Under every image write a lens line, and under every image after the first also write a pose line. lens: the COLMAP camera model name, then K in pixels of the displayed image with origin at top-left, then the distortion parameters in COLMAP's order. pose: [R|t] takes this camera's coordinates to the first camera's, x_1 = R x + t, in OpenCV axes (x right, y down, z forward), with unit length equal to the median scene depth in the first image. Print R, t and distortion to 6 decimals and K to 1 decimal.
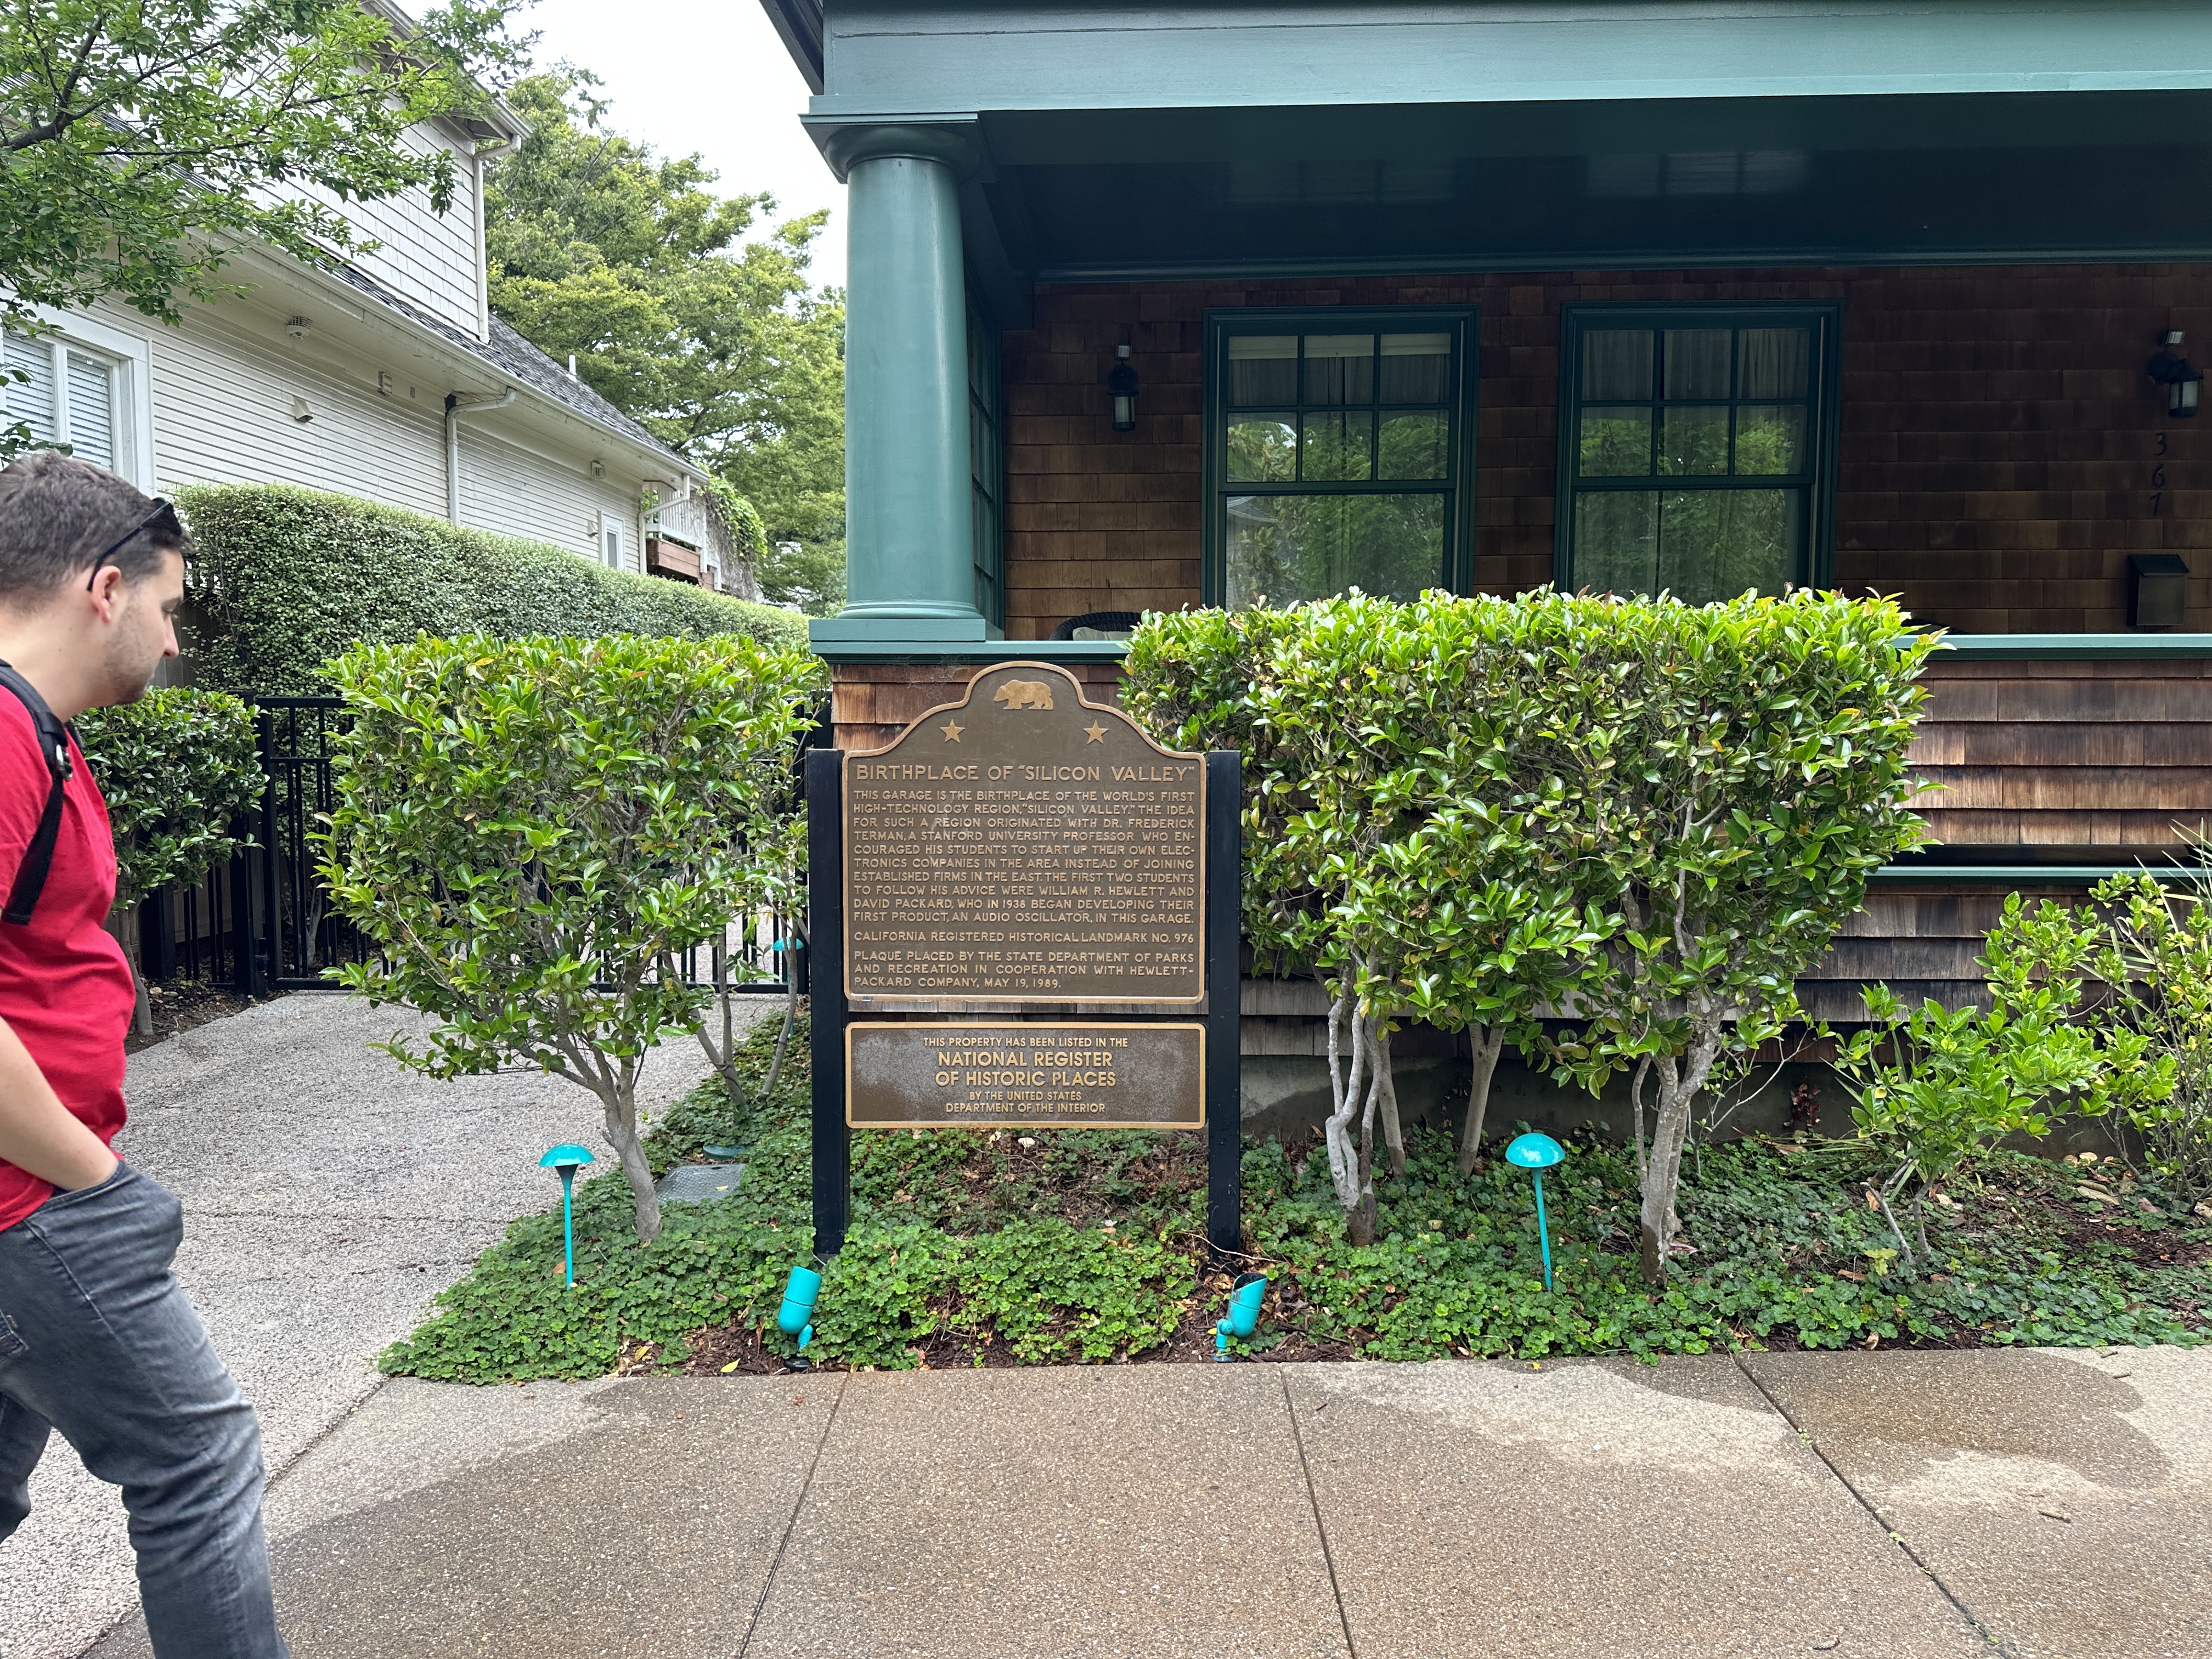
lens RADIAL K [[1540.7, 0, 1135.5], [0, 1540.7, 825.3], [0, 0, 1]] dist [0.059113, -0.039581]
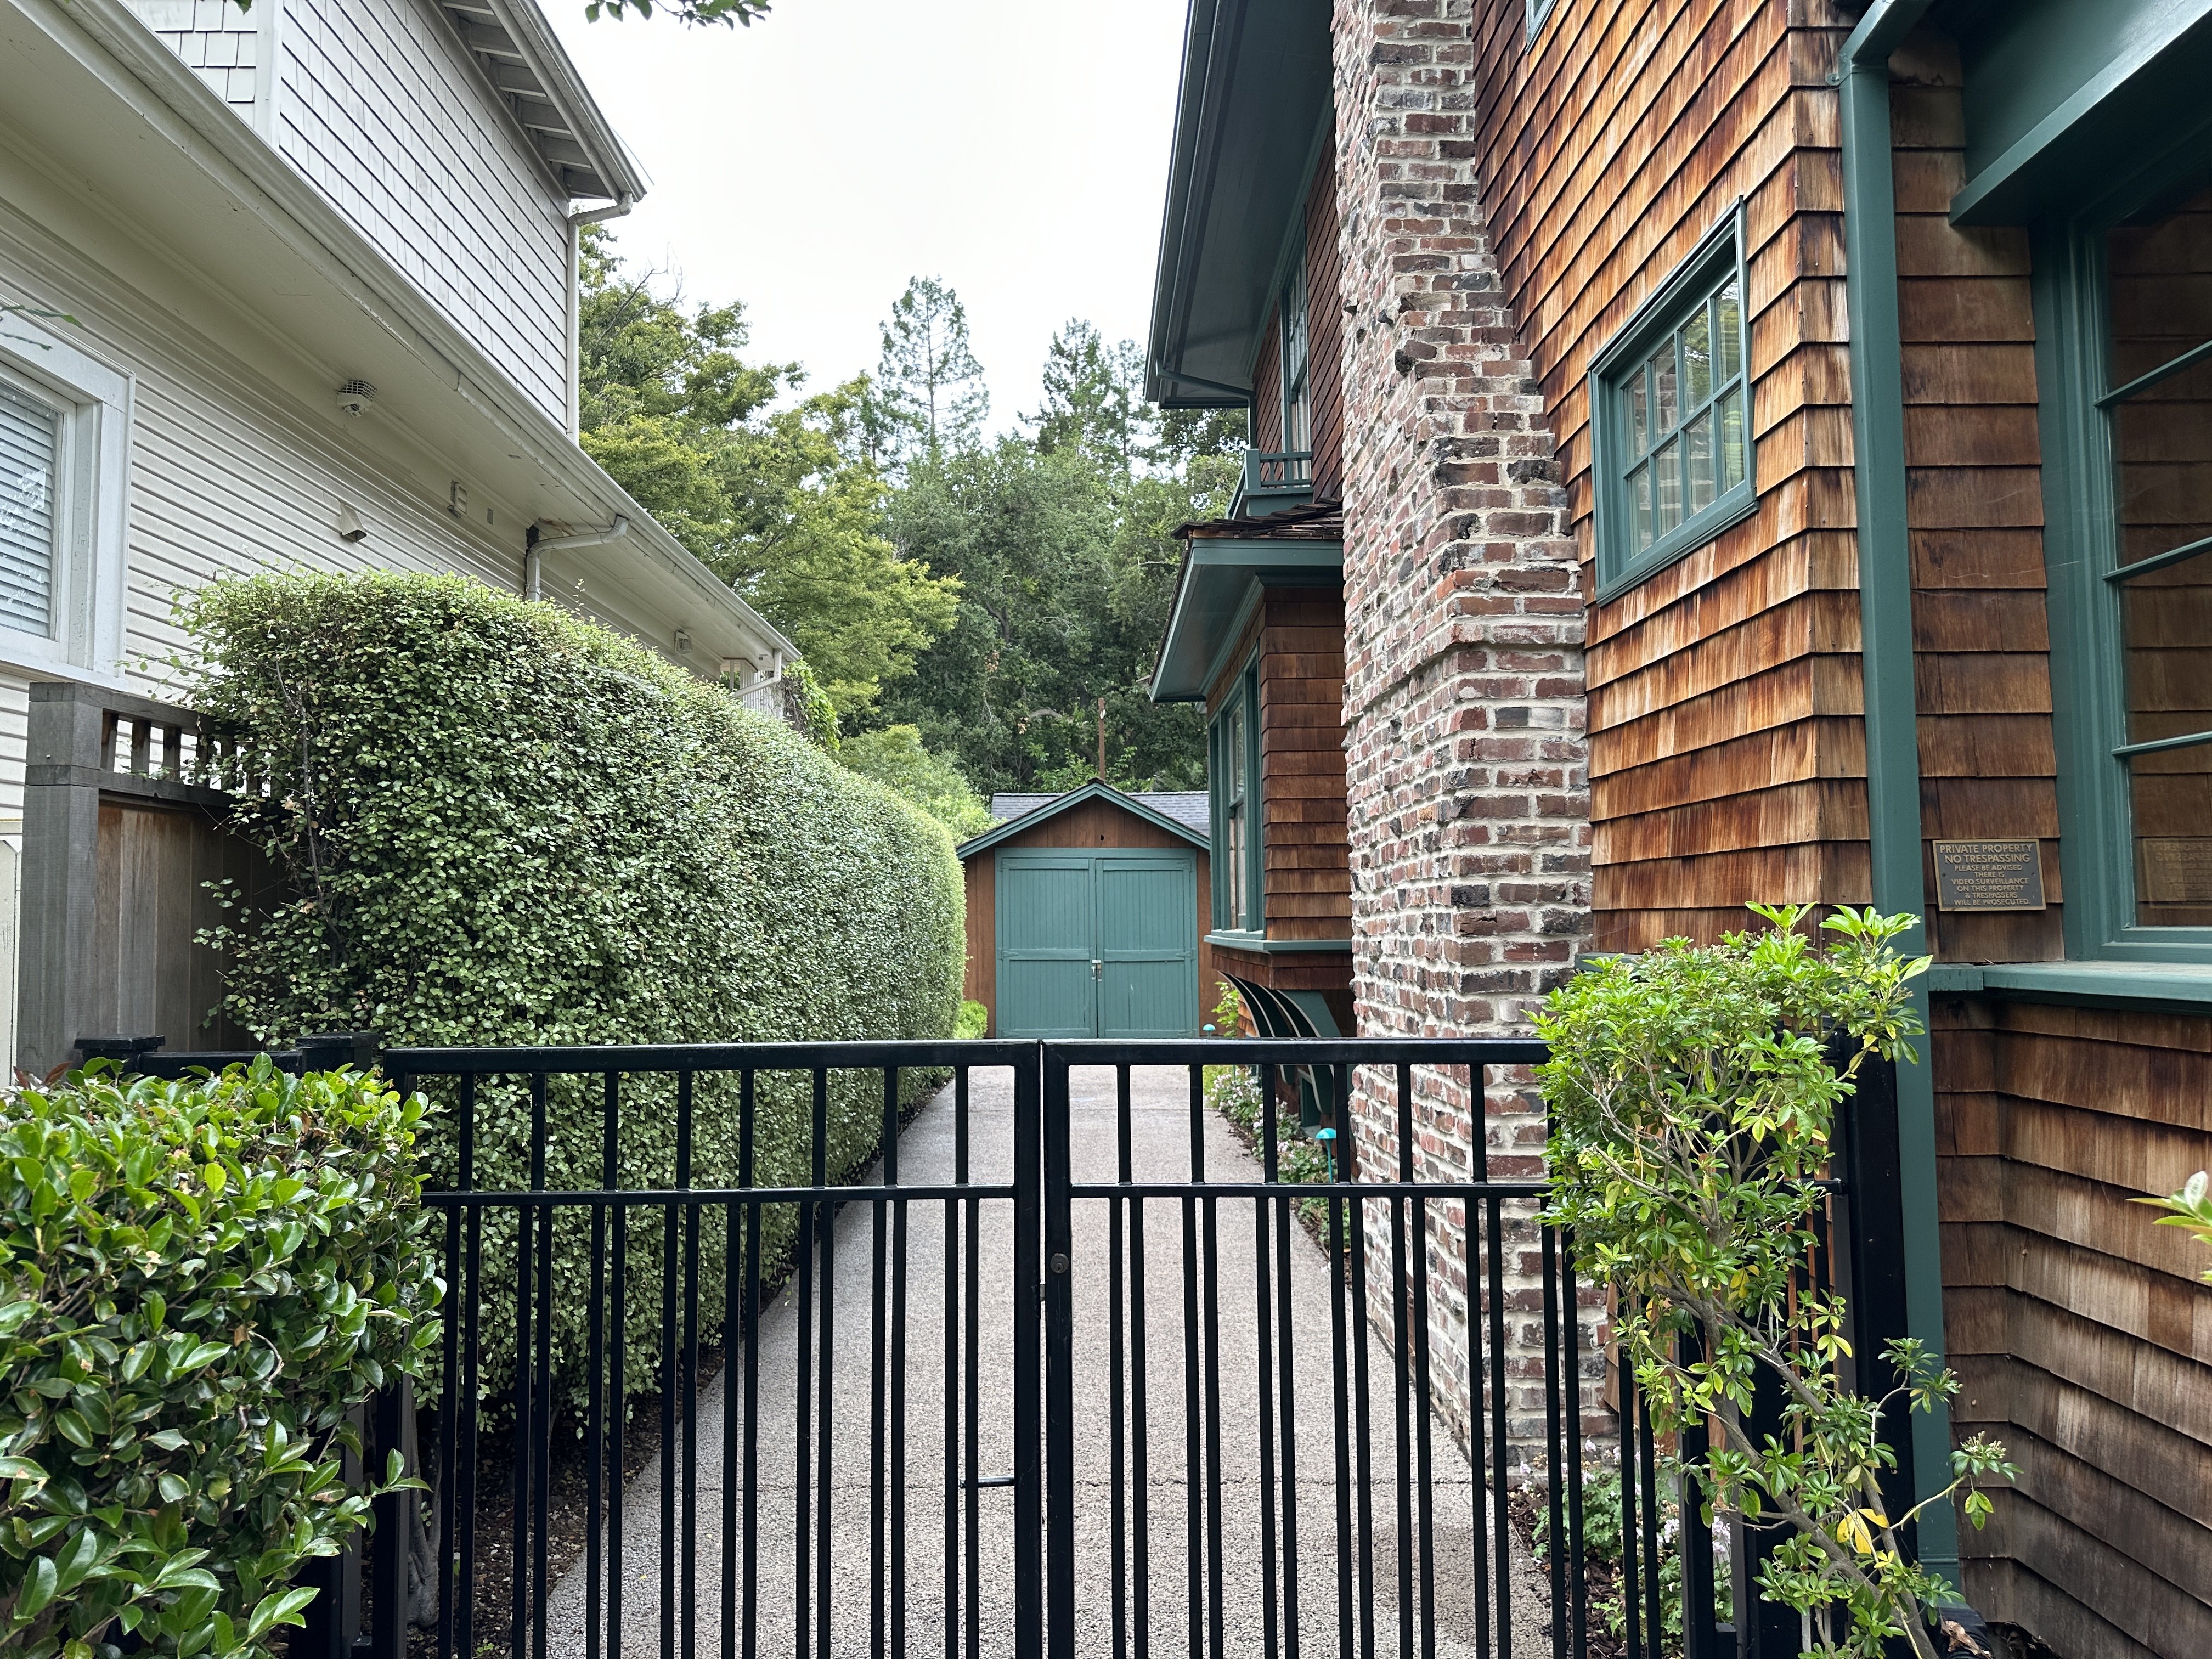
lens RADIAL K [[1540.7, 0, 1108.0], [0, 1540.7, 818.6], [0, 0, 1]] dist [0.059113, -0.039581]
pose [[0.998917, -0.008901, 0.045658, -0.772352], [0.014998, 0.990733, -0.134993, -0.168366], [-0.044033, 0.135531, 0.989794, 1.132407]]
